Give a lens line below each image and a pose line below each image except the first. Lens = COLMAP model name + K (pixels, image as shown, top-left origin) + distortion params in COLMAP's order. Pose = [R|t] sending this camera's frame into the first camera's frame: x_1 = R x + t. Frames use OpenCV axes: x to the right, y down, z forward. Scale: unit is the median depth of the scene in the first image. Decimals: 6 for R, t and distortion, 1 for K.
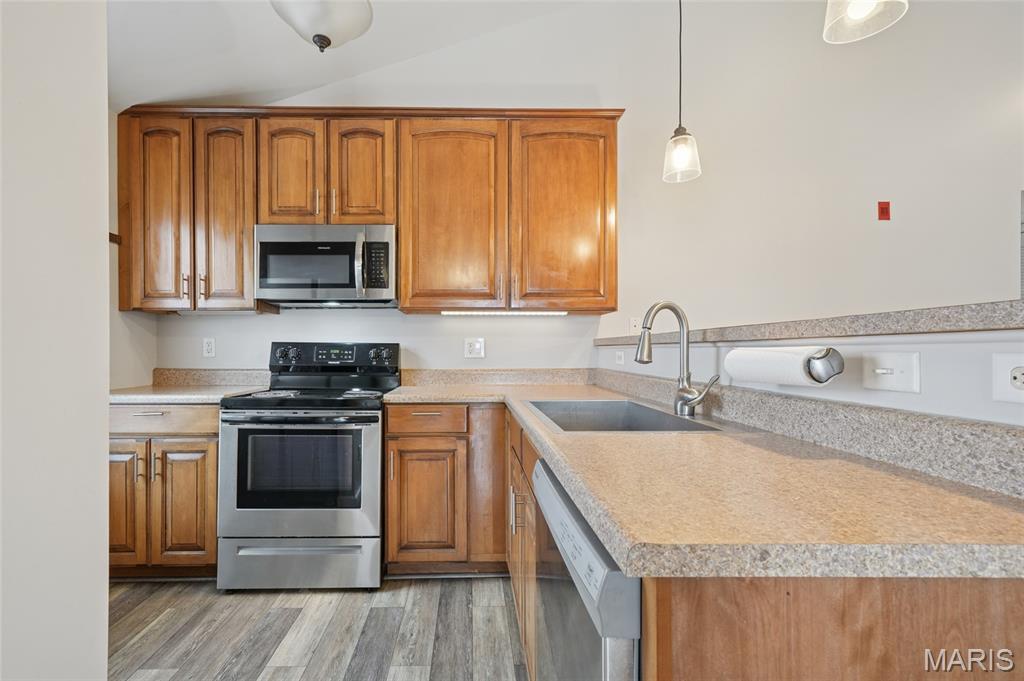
lens RADIAL K [[485.3, 0, 471.3], [0, 485.3, 348.1], [0, 0, 1]] dist [0.010034, -0.000087]
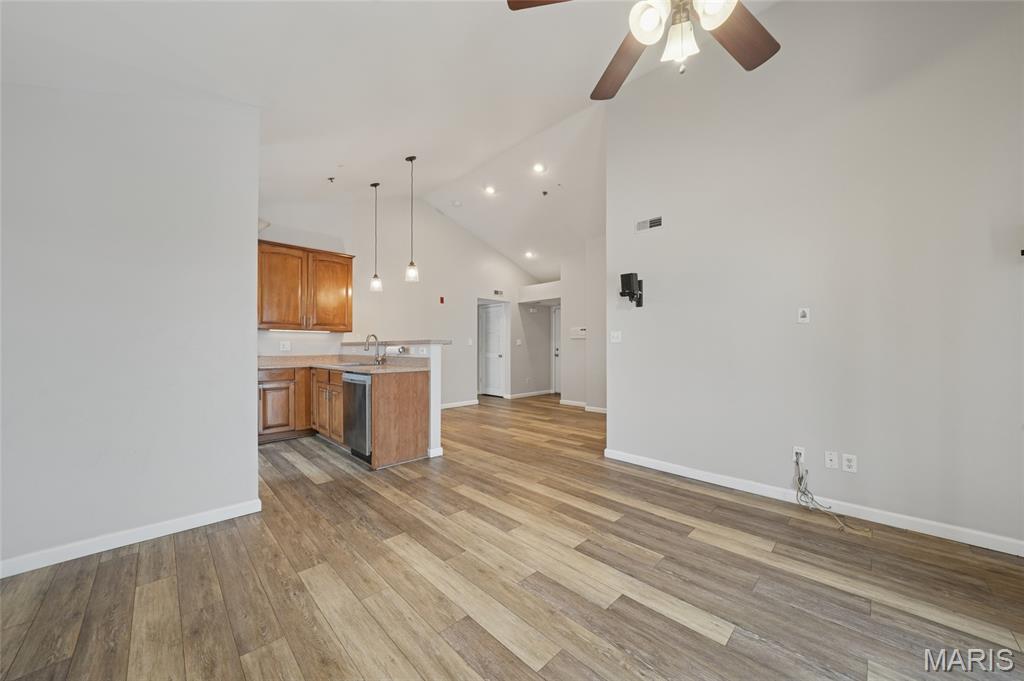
lens RADIAL K [[362.5, 0, 509.4], [0, 362.5, 350.7], [0, 0, 1]] dist [-0.021652, 0.002087]
pose [[0.725320, -0.006760, 0.688379, -0.433044], [-0.003949, 0.999894, 0.013979, -0.006114], [-0.688401, -0.012858, 0.725216, -1.008783]]
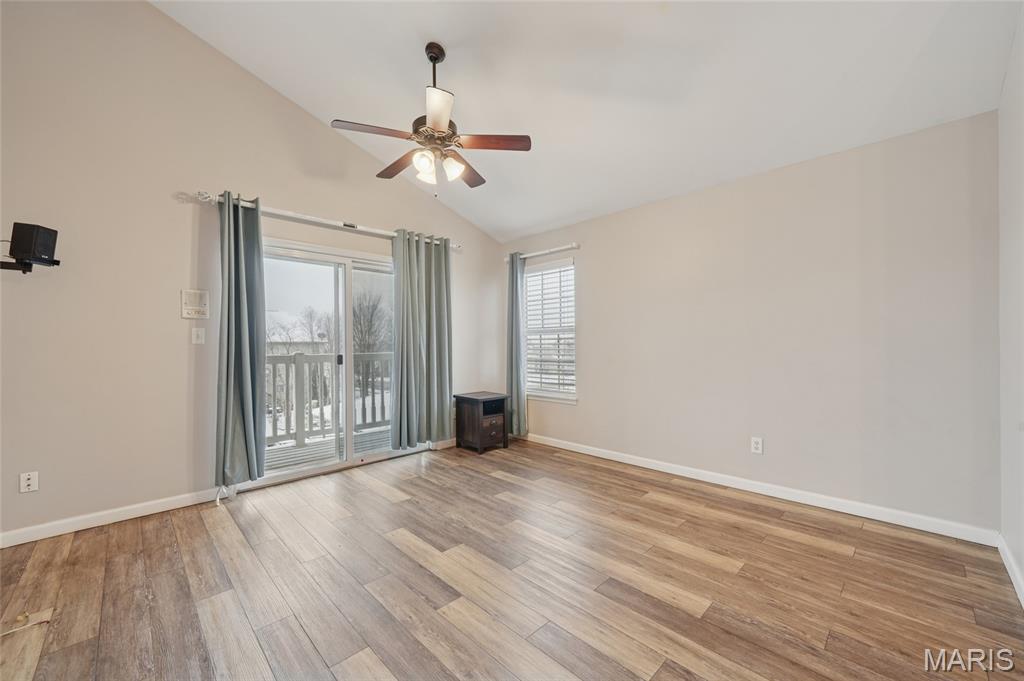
lens RADIAL K [[401.8, 0, 514.1], [0, 401.8, 348.8], [0, 0, 1]] dist [-0.004098, 0.000226]
pose [[-0.720341, 0.013693, -0.693485, 0.586155], [0.012814, 0.999897, 0.006433, -0.002306], [0.693502, -0.004252, -0.720442, -0.004525]]
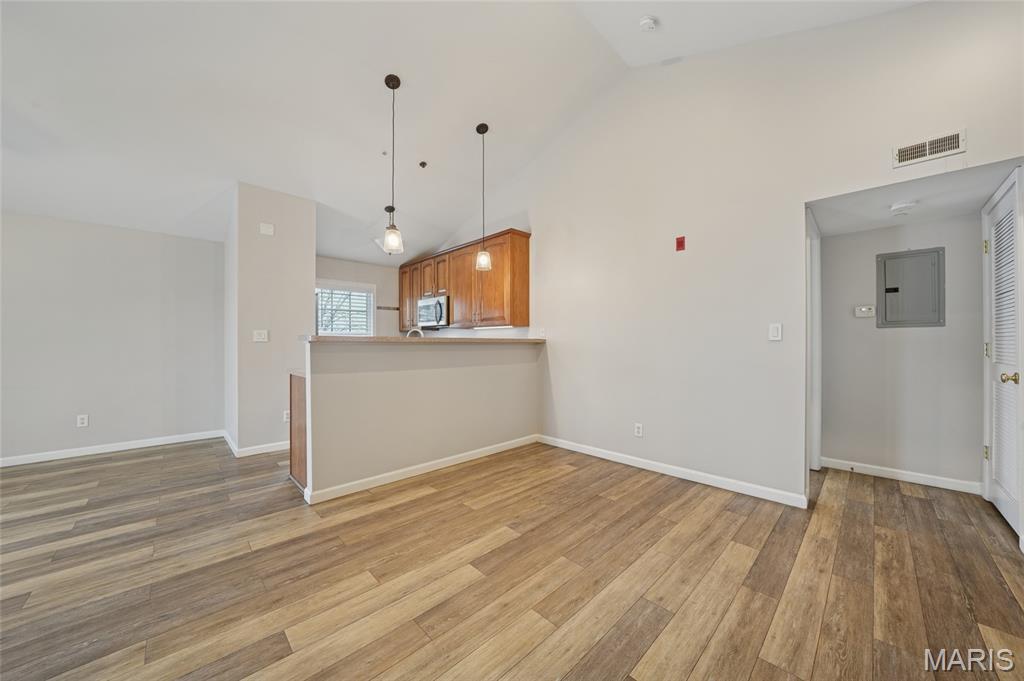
lens RADIAL K [[362.5, 0, 513.5], [0, 362.5, 337.2], [0, 0, 1]] dist [-0.021652, 0.002087]
pose [[0.683881, -0.010313, -0.729521, 1.424143], [0.008143, 0.999946, -0.006502, -0.012095], [0.729548, -0.001494, 0.683928, -0.059676]]
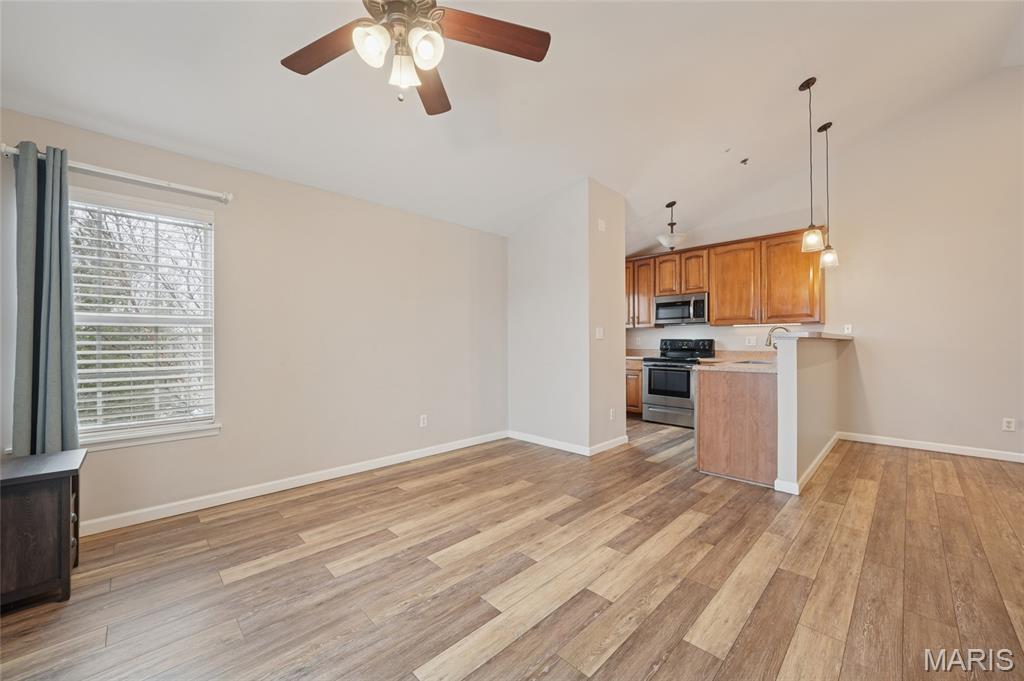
lens RADIAL K [[389.4, 0, 510.3], [0, 389.4, 341.8], [0, 0, 1]] dist [-0.007911, 0.000550]
pose [[0.692112, -0.006143, -0.721764, 0.576579], [0.008012, 0.999968, -0.000828, -0.003134], [0.721745, -0.005210, 0.692139, -1.109463]]
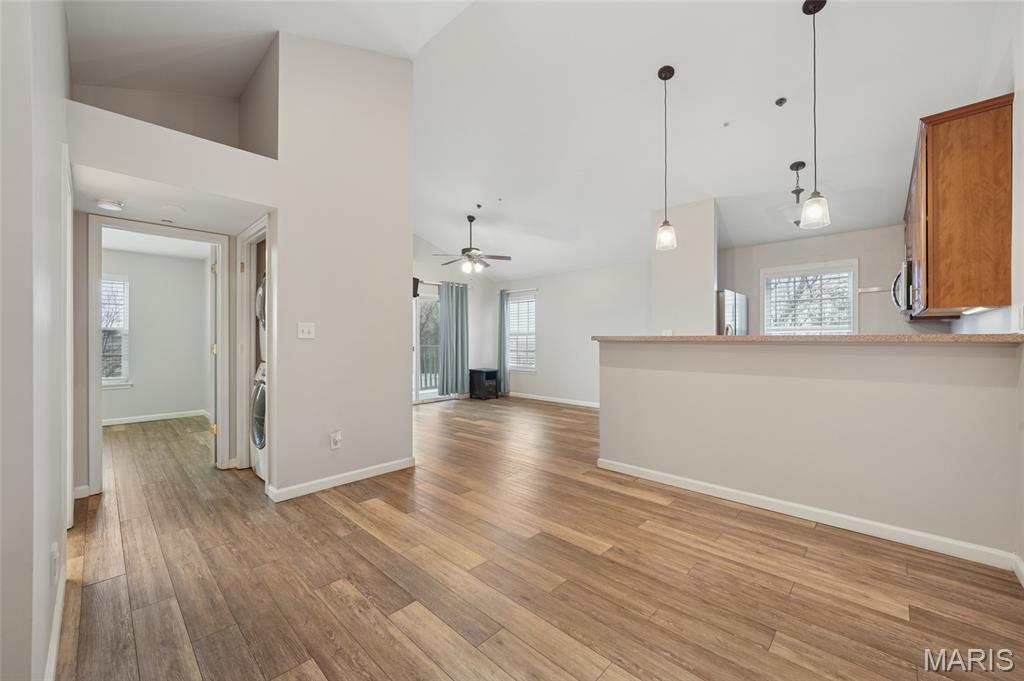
lens RADIAL K [[401.8, 0, 506.1], [0, 401.8, 339.5], [0, 0, 1]] dist [-0.004098, 0.000226]
pose [[-0.705768, 0.000960, -0.708442, 1.557318], [0.005860, 0.999973, -0.004484, -0.011353], [0.708418, -0.007316, -0.705755, 0.953370]]
